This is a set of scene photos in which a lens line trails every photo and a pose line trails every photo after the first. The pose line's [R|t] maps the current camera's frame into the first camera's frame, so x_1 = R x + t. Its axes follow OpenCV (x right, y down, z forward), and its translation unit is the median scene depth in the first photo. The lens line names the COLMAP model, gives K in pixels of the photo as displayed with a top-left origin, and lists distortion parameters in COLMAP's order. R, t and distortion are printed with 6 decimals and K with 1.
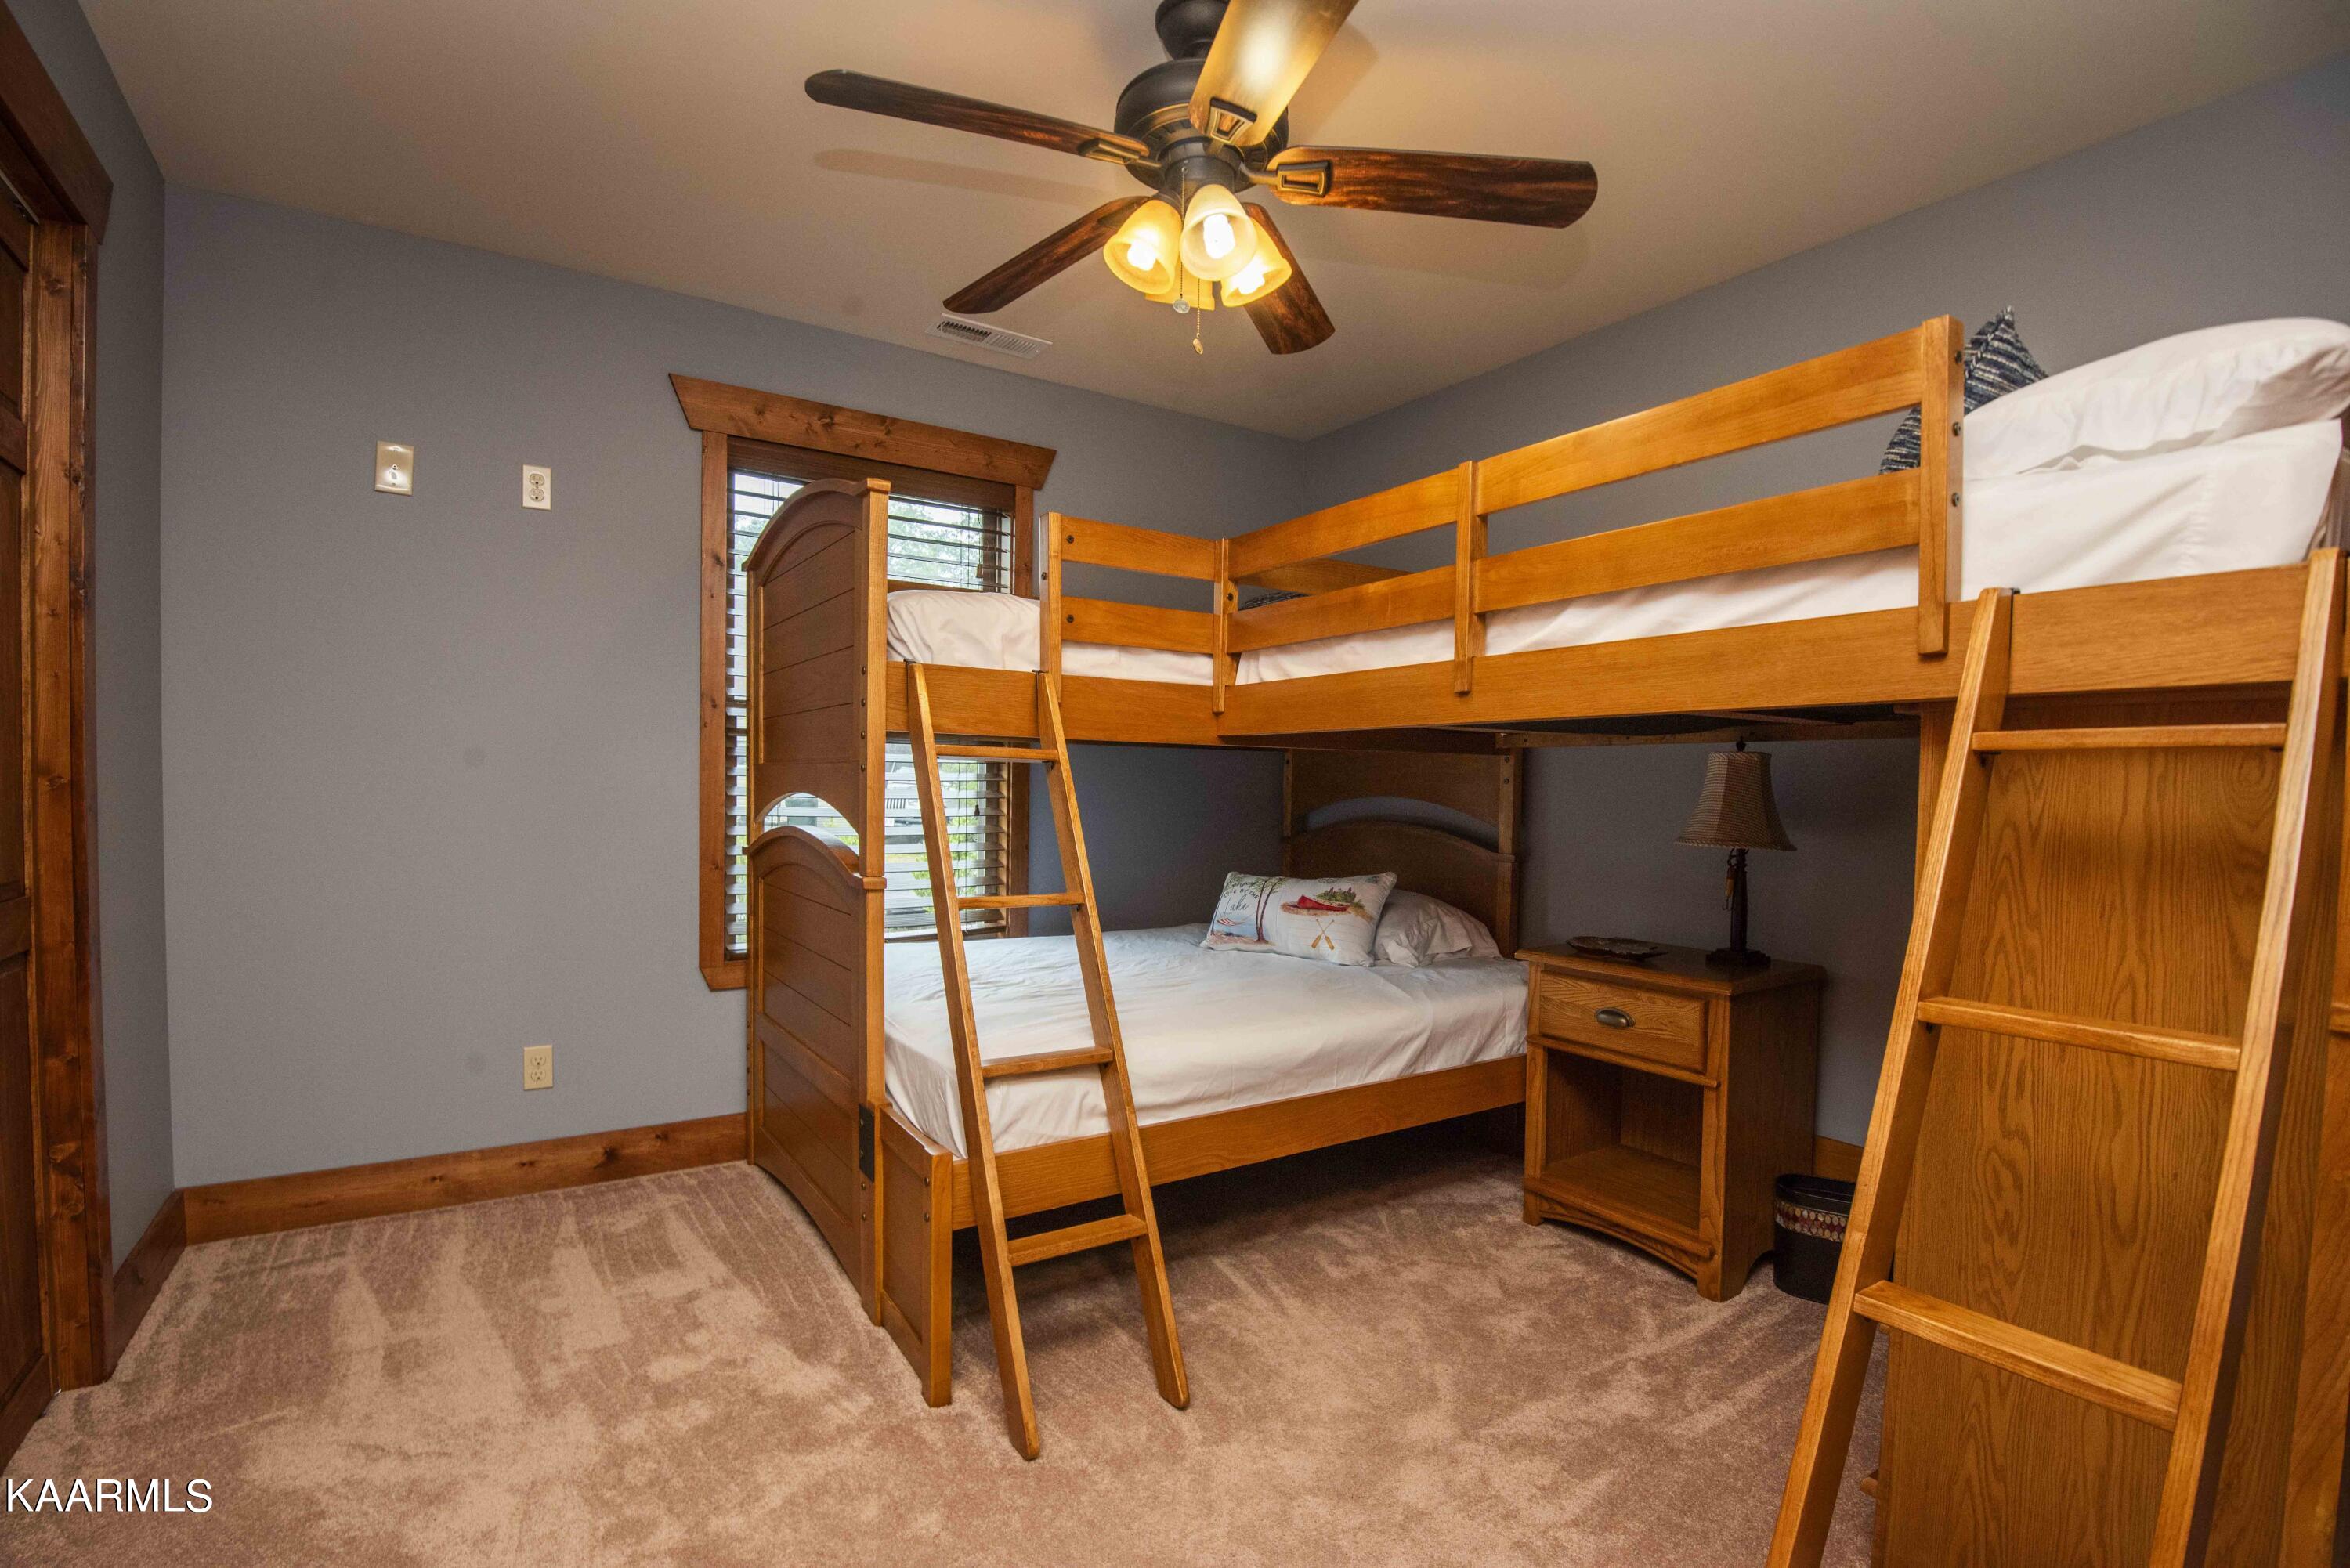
lens RADIAL K [[1079.8, 0, 1155.5], [0, 1079.8, 797.3], [0, 0, 1]] dist [-0.018533, -0.011588]
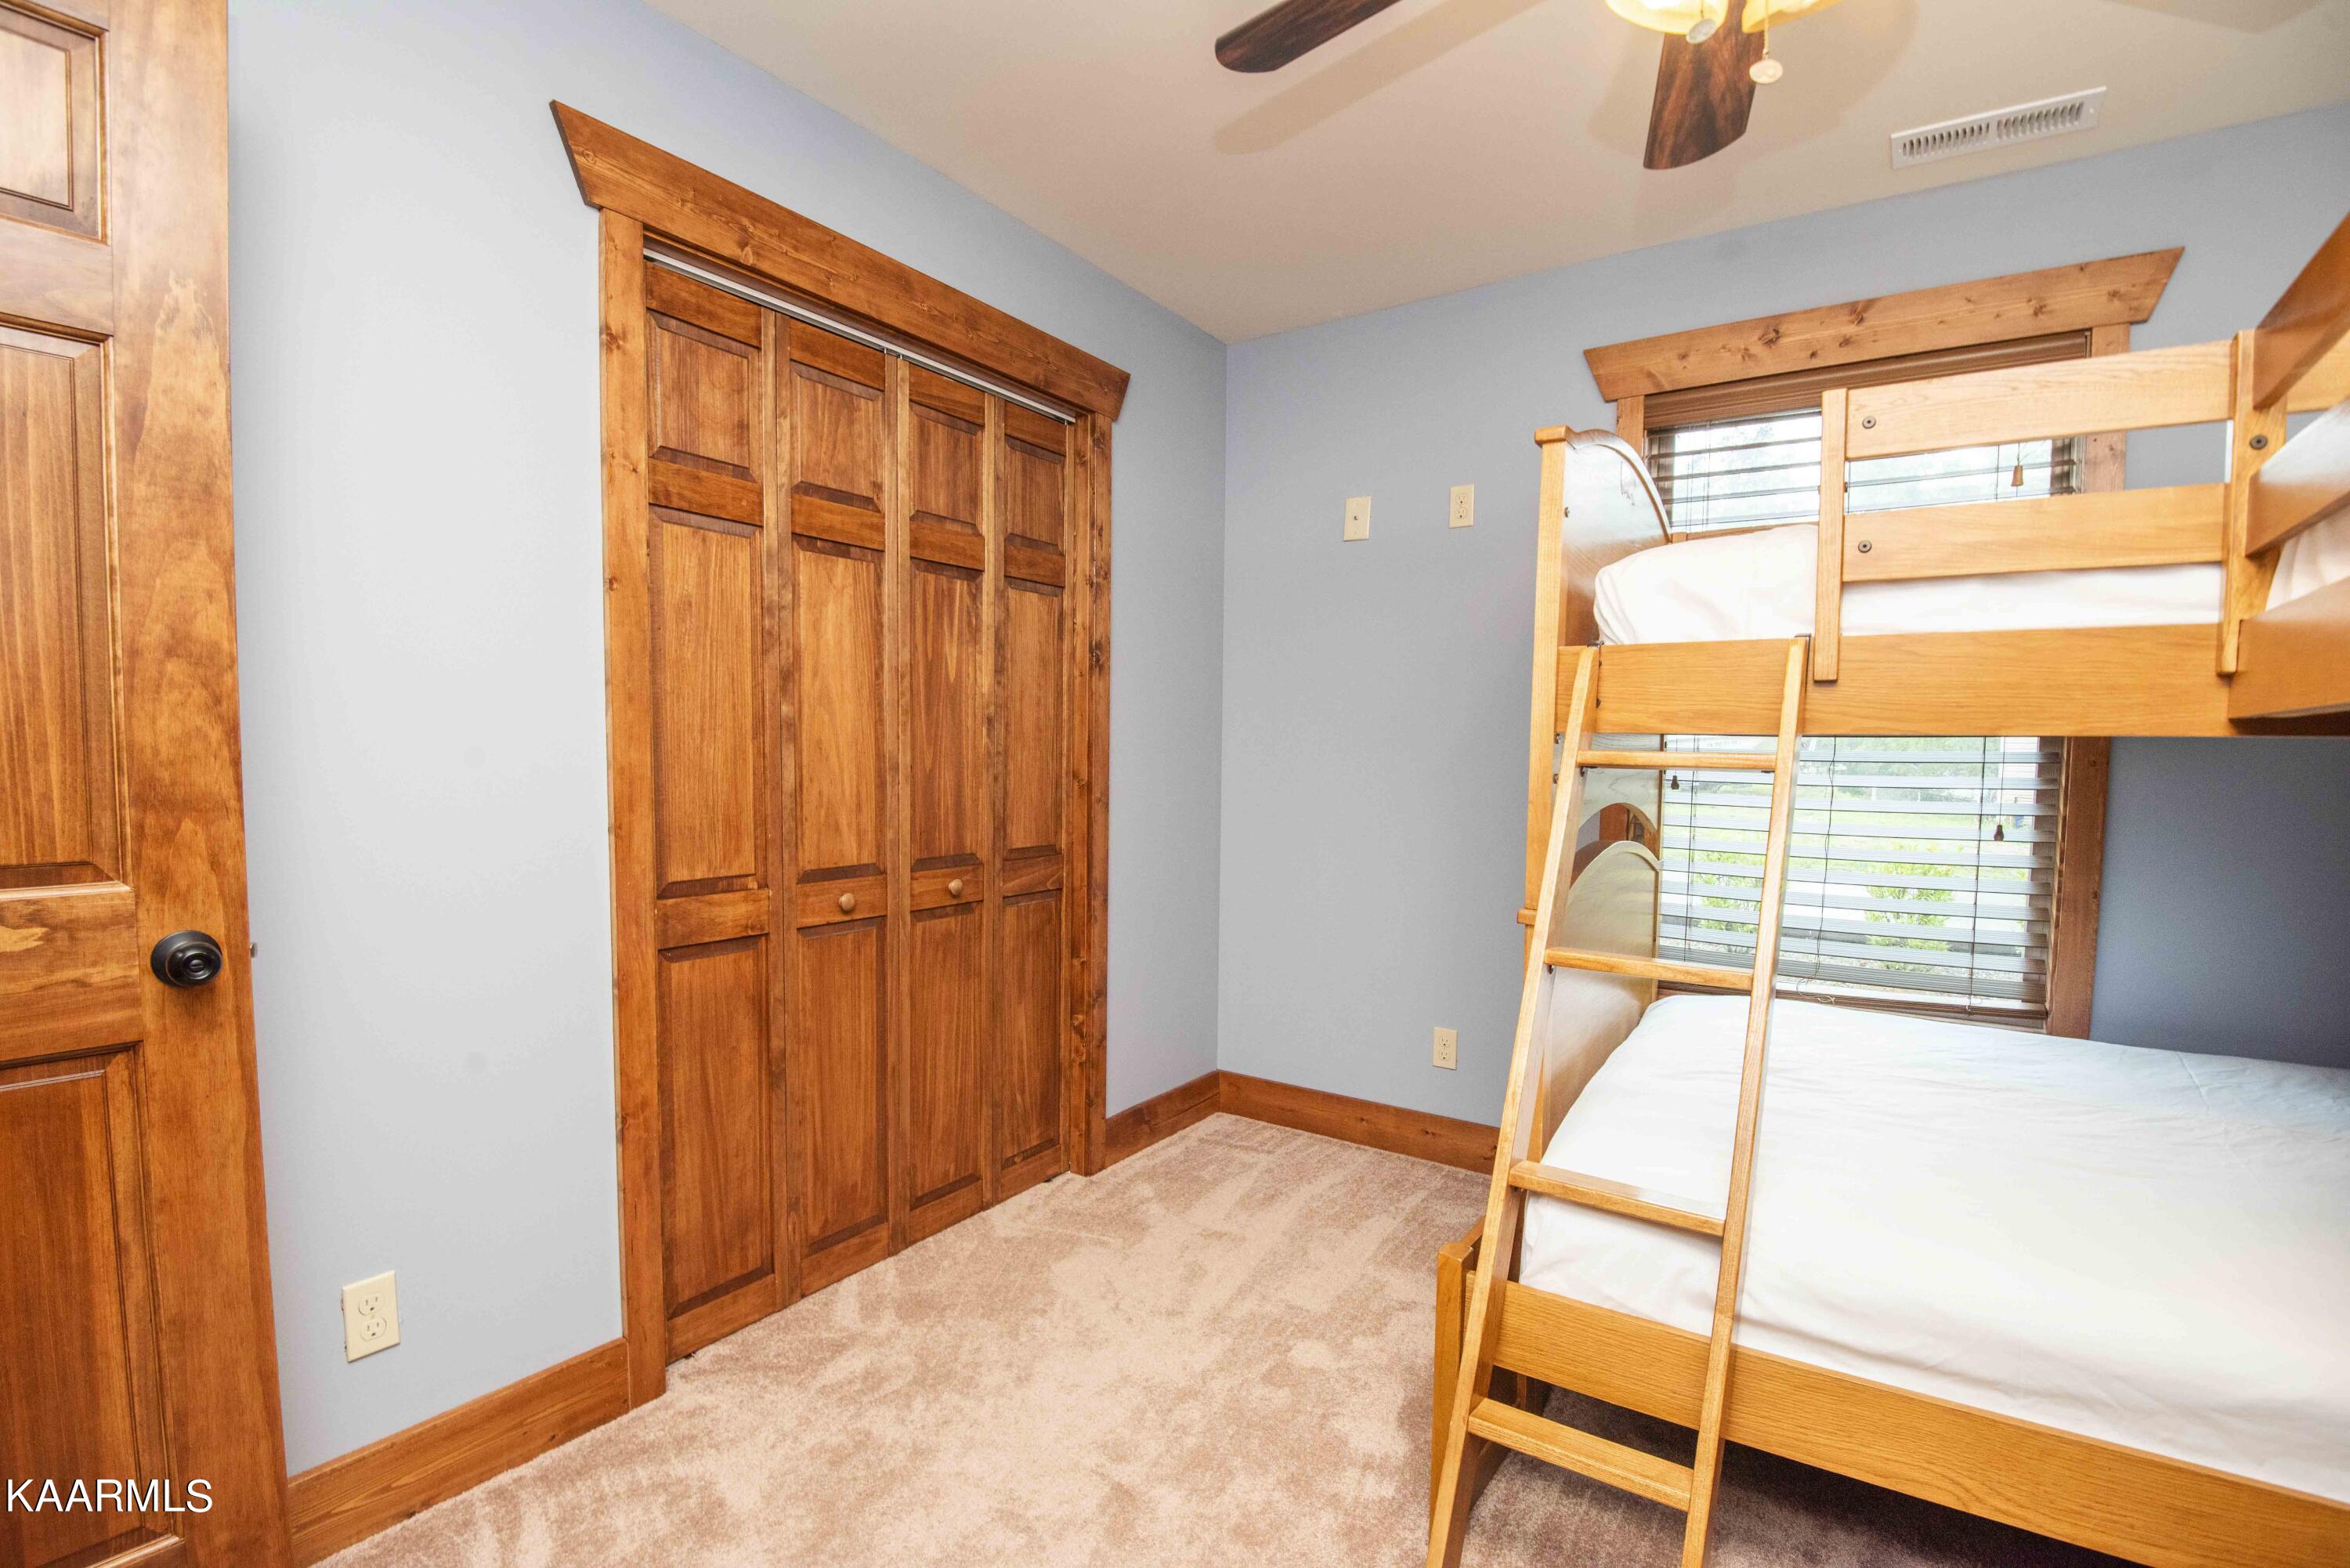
lens RADIAL K [[1079.8, 0, 1167.6], [0, 1079.8, 794.9], [0, 0, 1]] dist [-0.018533, -0.011588]
pose [[0.378970, 0.027891, -0.924988, 0.398083], [-0.016119, 0.999593, 0.023537, -0.029369], [0.925268, 0.005990, 0.379266, 0.417791]]
